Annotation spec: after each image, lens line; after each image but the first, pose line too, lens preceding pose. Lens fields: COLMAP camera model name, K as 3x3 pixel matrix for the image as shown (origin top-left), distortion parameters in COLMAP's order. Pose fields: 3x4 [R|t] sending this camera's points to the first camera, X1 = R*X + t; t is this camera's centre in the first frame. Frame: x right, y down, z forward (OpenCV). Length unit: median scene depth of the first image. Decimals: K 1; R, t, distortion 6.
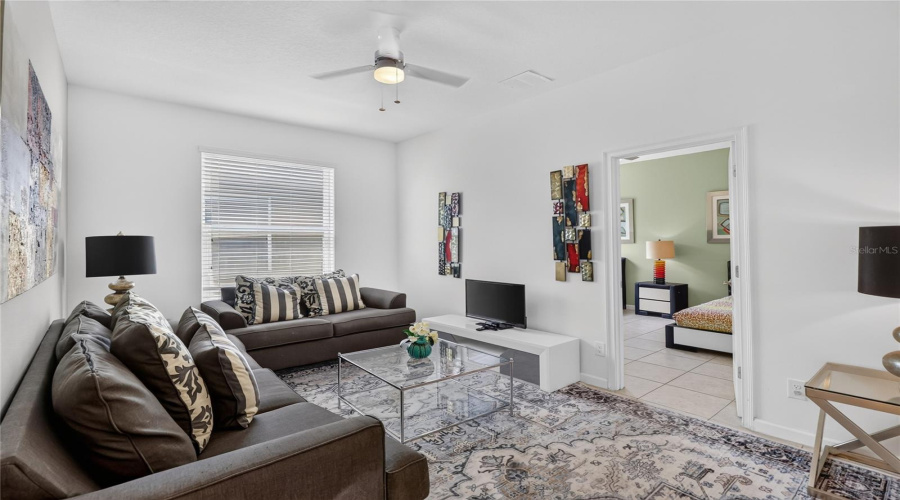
lens RADIAL K [[413.4, 0, 457.2], [0, 413.4, 236.9], [0, 0, 1]] dist [0.003672, -0.004234]
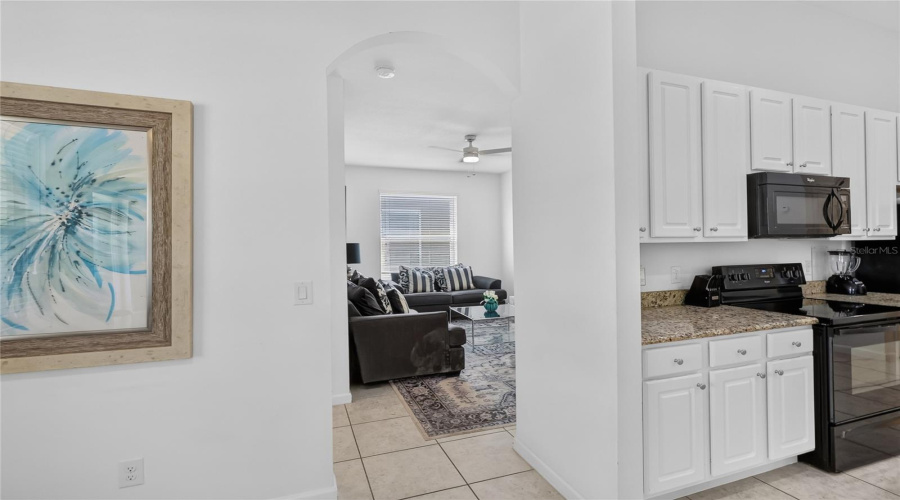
lens RADIAL K [[413.4, 0, 449.5], [0, 413.4, 246.4], [0, 0, 1]] dist [0.003672, -0.004234]
pose [[0.934029, -0.004140, -0.357173, 0.259099], [0.013470, 0.999630, 0.023639, -0.022200], [0.356943, -0.026891, 0.933739, -0.496787]]
